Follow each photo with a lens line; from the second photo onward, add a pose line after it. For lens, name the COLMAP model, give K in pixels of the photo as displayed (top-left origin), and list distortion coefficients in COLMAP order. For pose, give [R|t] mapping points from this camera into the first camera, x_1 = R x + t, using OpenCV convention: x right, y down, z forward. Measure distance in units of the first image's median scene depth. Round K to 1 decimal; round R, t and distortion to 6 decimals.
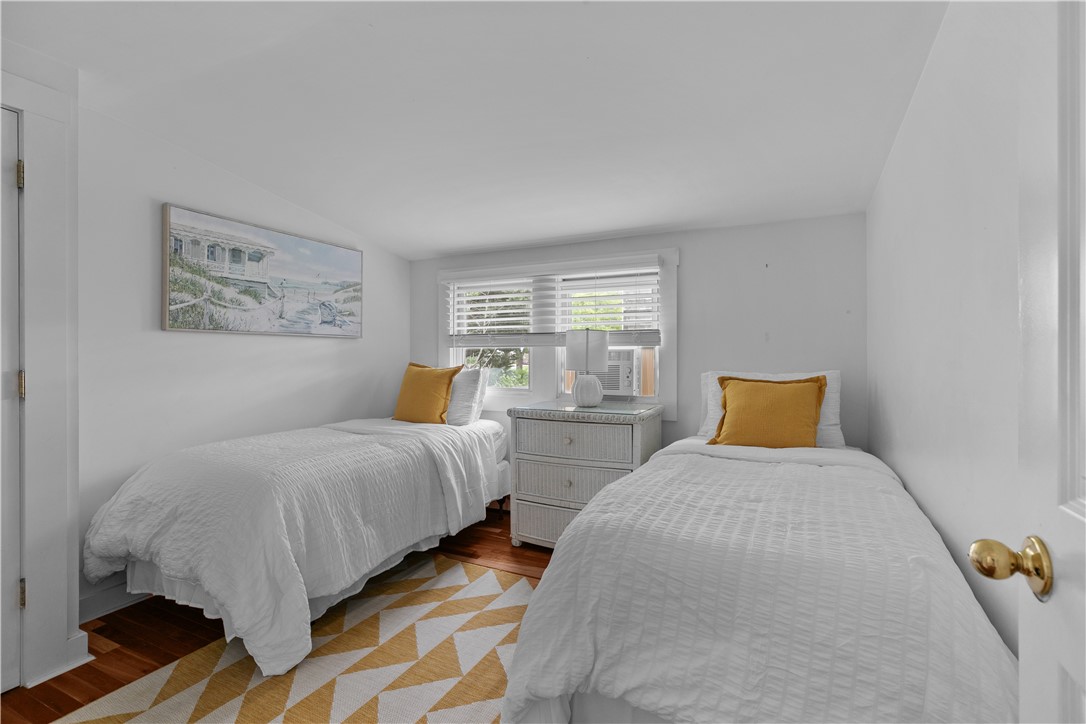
lens RADIAL K [[496.1, 0, 545.0], [0, 496.1, 357.7], [0, 0, 1]] dist [0.003551, -0.000759]
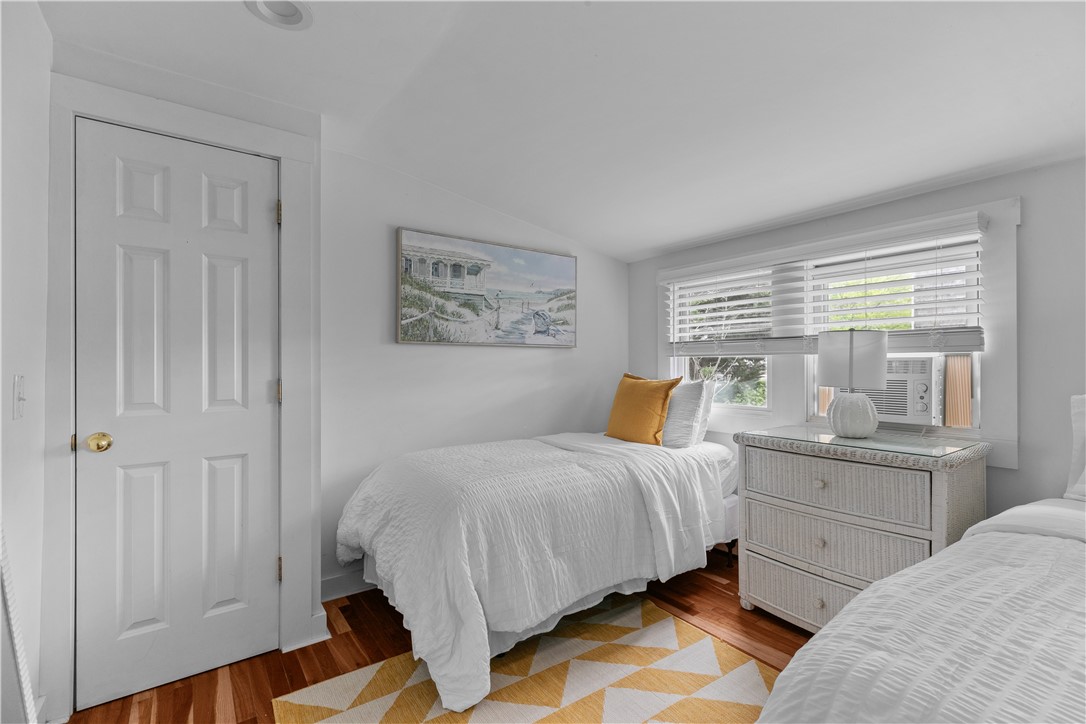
lens RADIAL K [[496.1, 0, 543.2], [0, 496.1, 361.9], [0, 0, 1]] dist [0.003551, -0.000759]
pose [[0.884475, -0.002873, -0.466579, 0.028947], [-0.001935, 0.999950, -0.009826, -0.003237], [0.466584, 0.009594, 0.884425, 0.173651]]
